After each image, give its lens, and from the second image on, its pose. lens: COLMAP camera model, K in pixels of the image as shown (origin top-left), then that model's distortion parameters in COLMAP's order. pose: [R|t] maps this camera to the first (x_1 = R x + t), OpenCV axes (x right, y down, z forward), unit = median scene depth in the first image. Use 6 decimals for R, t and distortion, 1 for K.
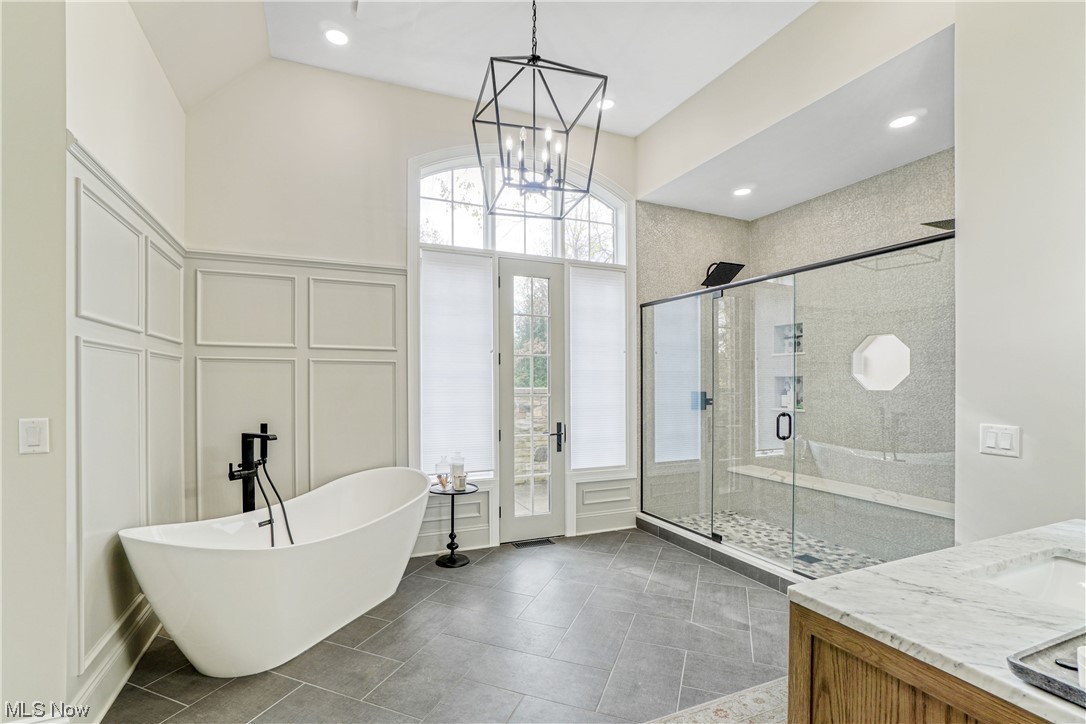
lens RADIAL K [[508.7, 0, 543.1], [0, 508.7, 380.9], [0, 0, 1]] dist [-0.033402, 0.000636]
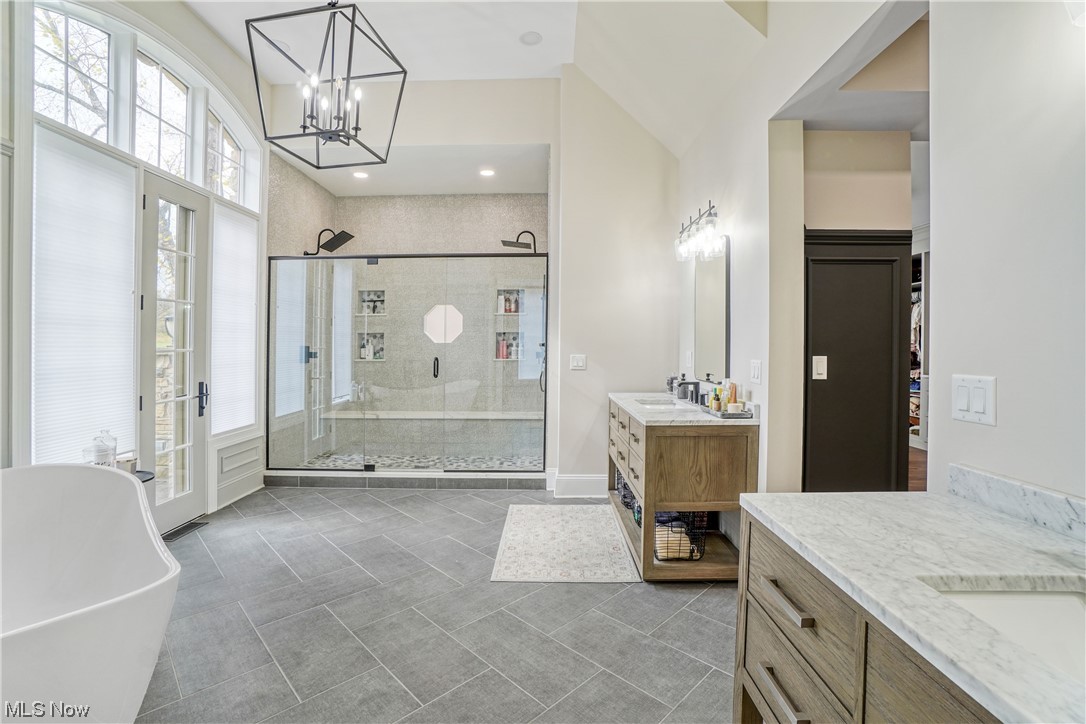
lens RADIAL K [[492.0, 0, 537.1], [0, 492.0, 344.9], [0, 0, 1]] dist [0.001384, 0.000636]
pose [[0.421916, -0.004893, 0.906622, -0.466649], [0.003533, 0.999987, 0.003753, 0.018477], [-0.906628, 0.001620, 0.421928, 0.139551]]
